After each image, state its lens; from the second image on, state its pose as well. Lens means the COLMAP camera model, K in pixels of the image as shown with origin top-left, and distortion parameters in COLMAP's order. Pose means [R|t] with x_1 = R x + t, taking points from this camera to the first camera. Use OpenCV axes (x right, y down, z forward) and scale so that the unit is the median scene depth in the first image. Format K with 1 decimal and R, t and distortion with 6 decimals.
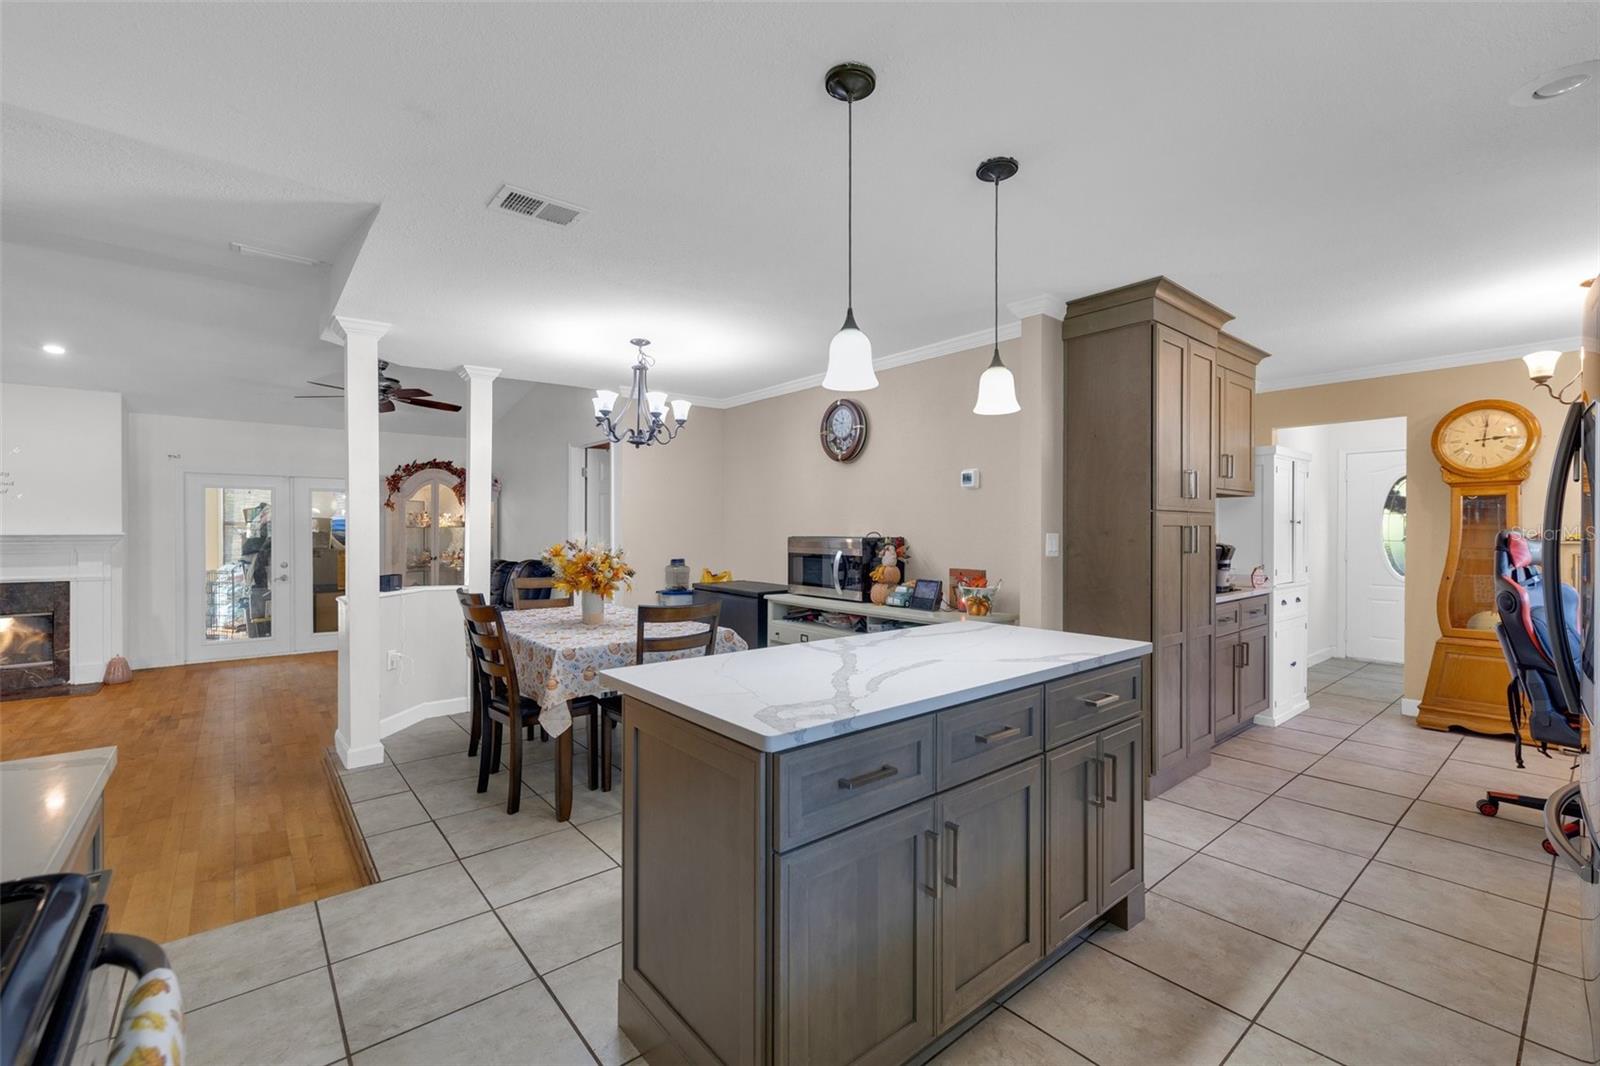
lens RADIAL K [[674.7, 0, 801.5], [0, 674.7, 531.7], [0, 0, 1]] dist [0.003538, -0.000516]
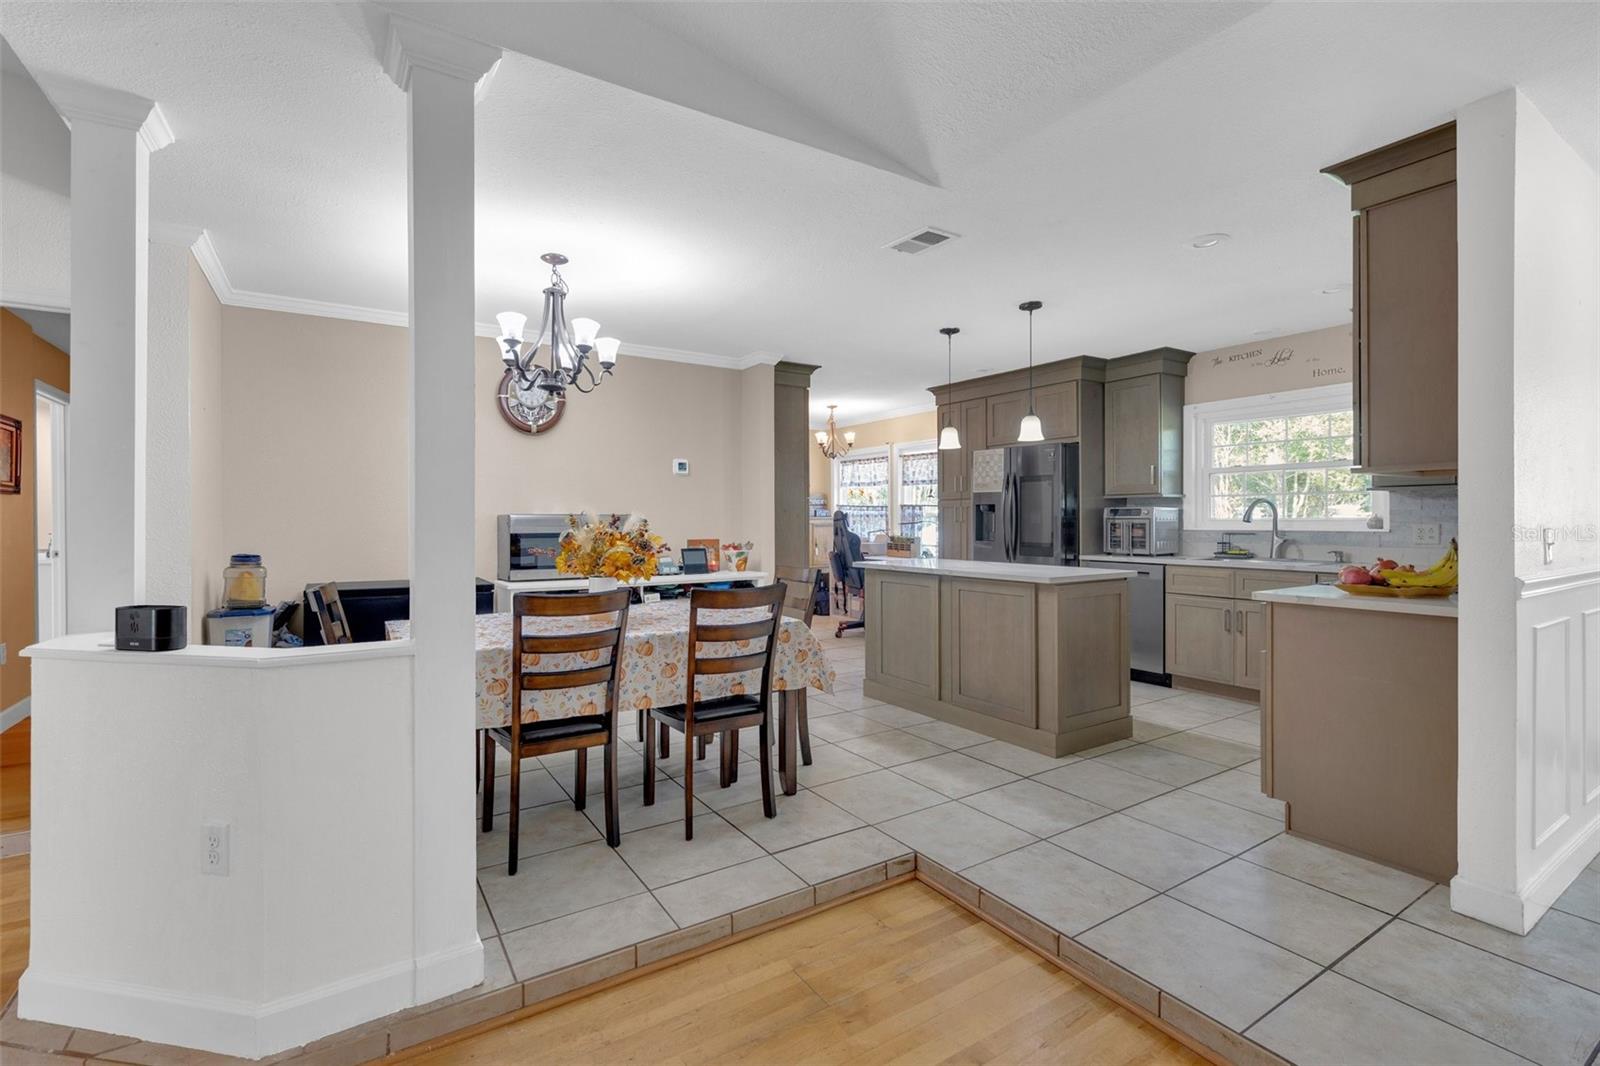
lens RADIAL K [[712.0, 0, 794.8], [0, 712.0, 522.9], [0, 0, 1]] dist [0.003607, -0.001354]
pose [[0.130081, -0.006958, 0.991479, -0.697228], [0.005719, 0.999964, 0.006267, 0.011402], [-0.991487, 0.004855, 0.130116, 0.430171]]
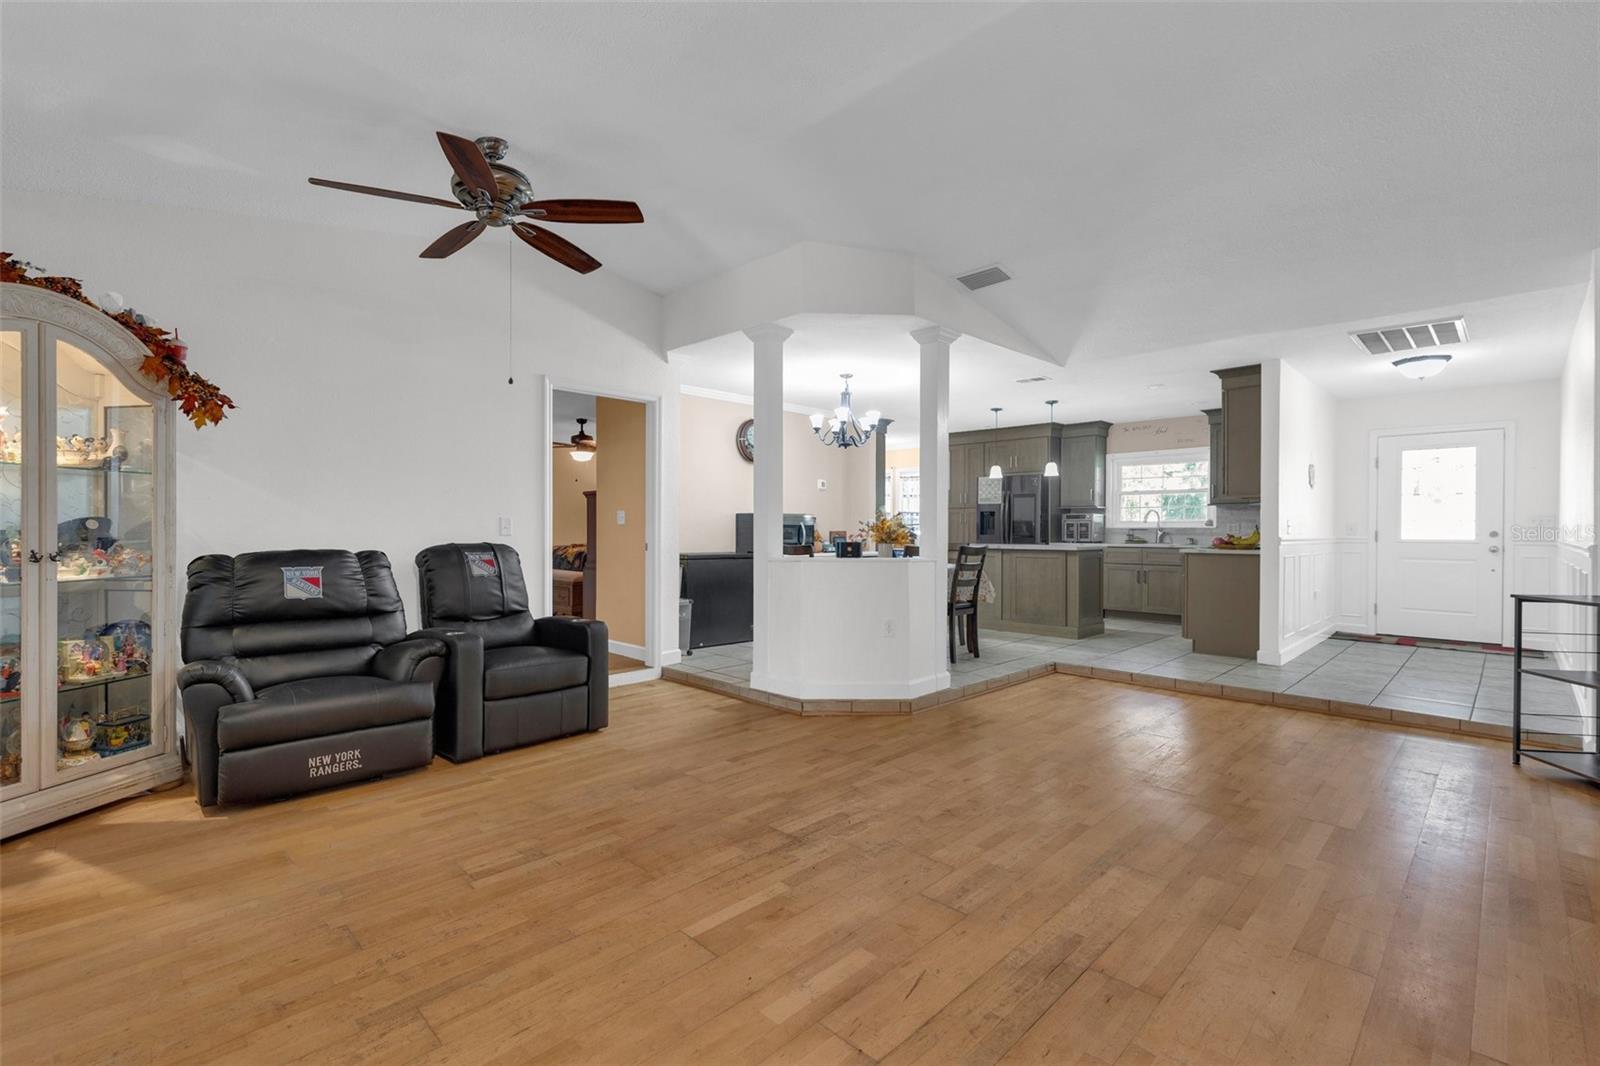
lens RADIAL K [[712.0, 0, 791.7], [0, 712.0, 535.9], [0, 0, 1]] dist [0.003607, -0.001354]
pose [[-0.080433, -0.011448, 0.996694, -1.202742], [-0.002323, 0.999933, 0.011298, 0.030561], [-0.996757, -0.001407, -0.080455, 0.852165]]
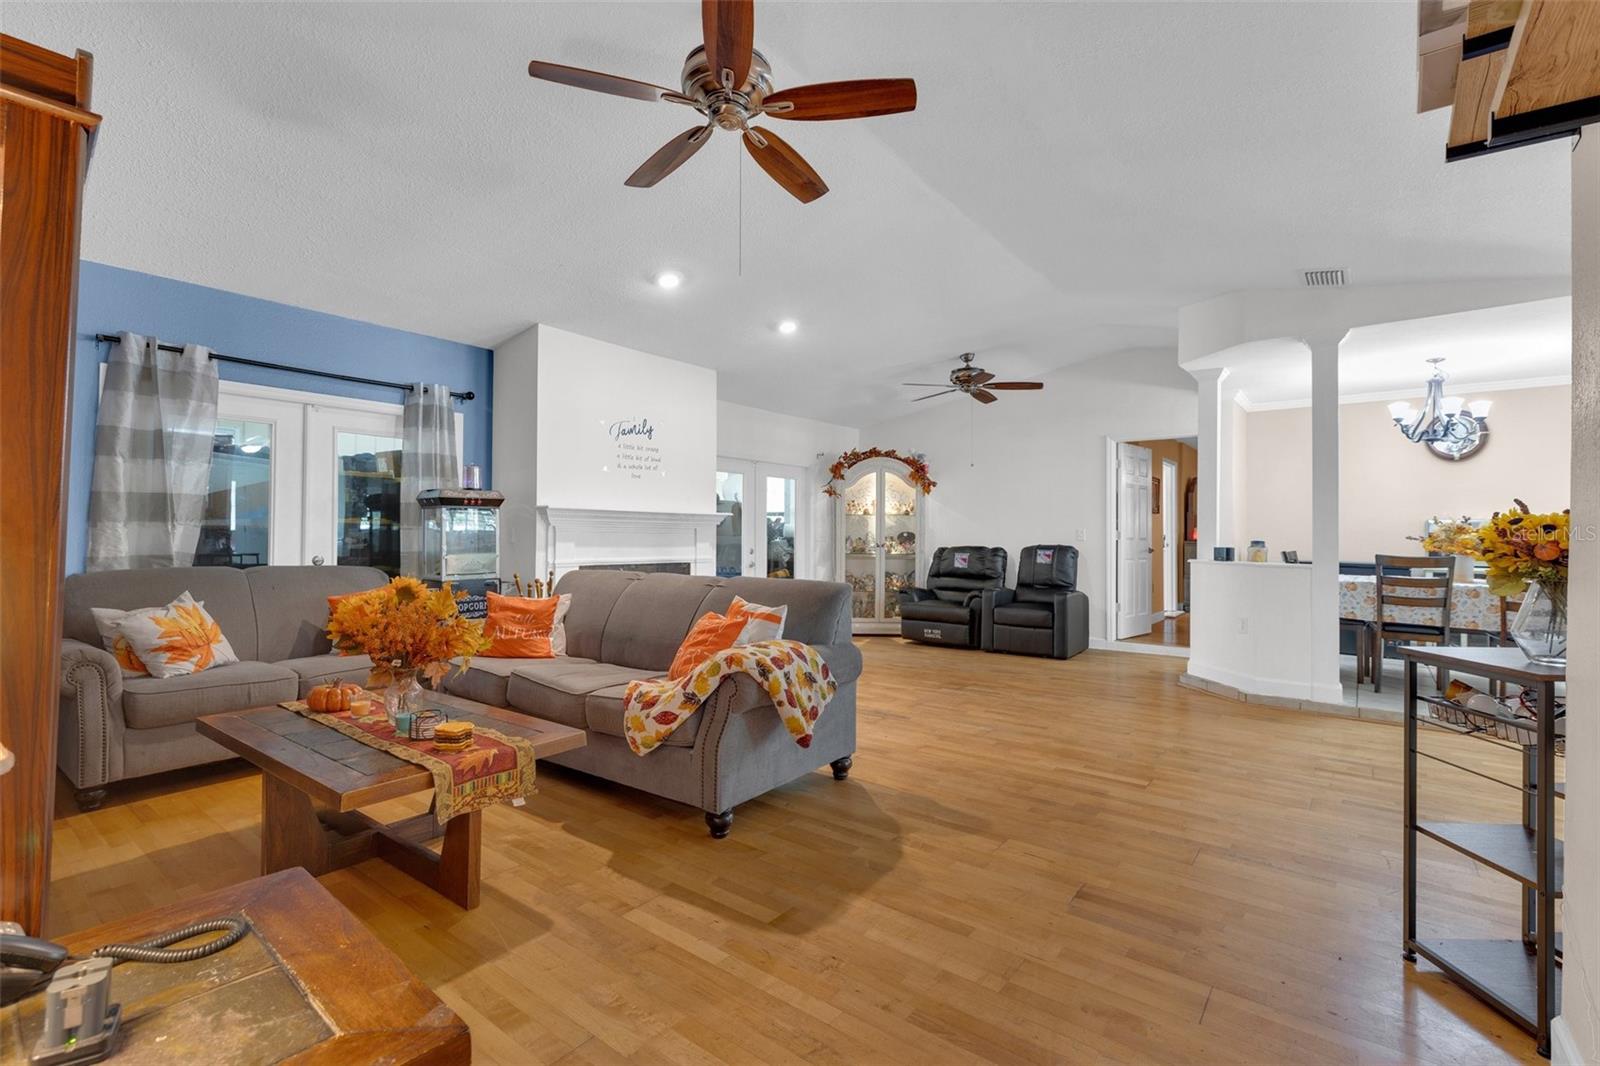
lens RADIAL K [[712.0, 0, 805.0], [0, 712.0, 527.0], [0, 0, 1]] dist [0.003607, -0.001354]
pose [[0.978466, 0.008565, 0.206231, -1.135063], [-0.005381, 0.999858, -0.015992, 0.037992], [-0.206338, 0.014538, 0.978373, -0.029736]]
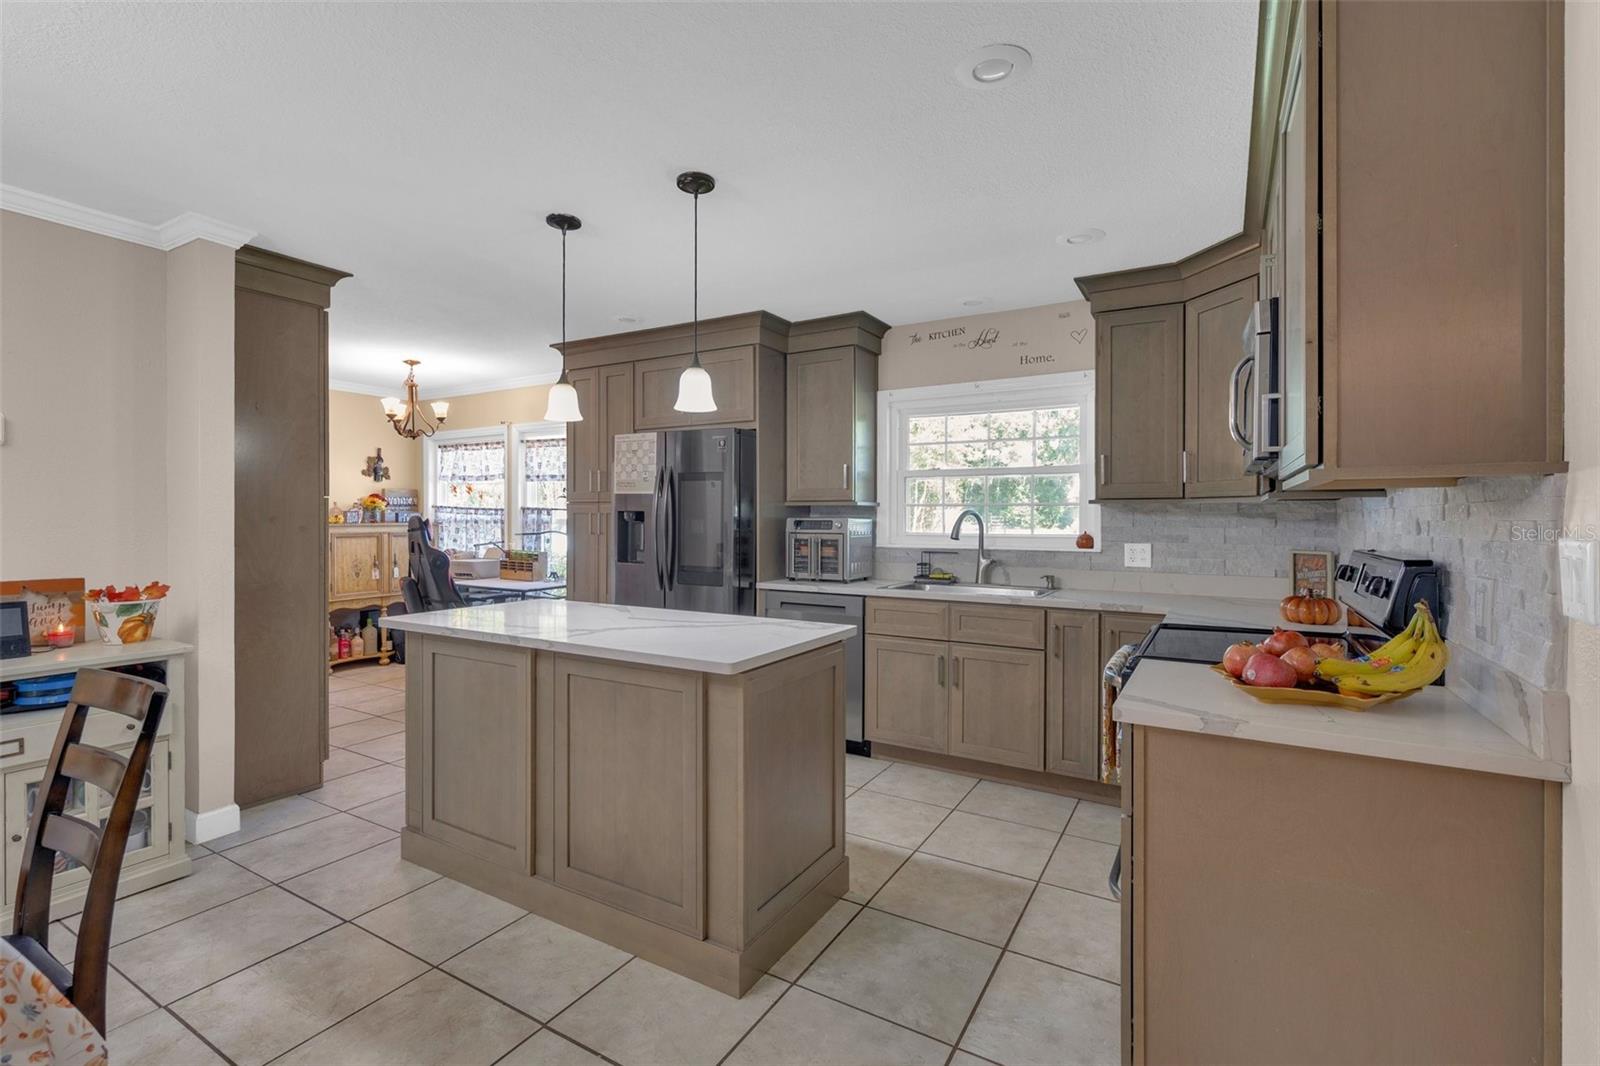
lens RADIAL K [[712.0, 0, 799.6], [0, 712.0, 521.7], [0, 0, 1]] dist [0.003607, -0.001354]
pose [[-0.335425, -0.007779, 0.942035, -0.386359], [-0.001508, 0.999969, 0.007721, -0.002206], [-0.942066, 0.001169, -0.335426, 0.373249]]
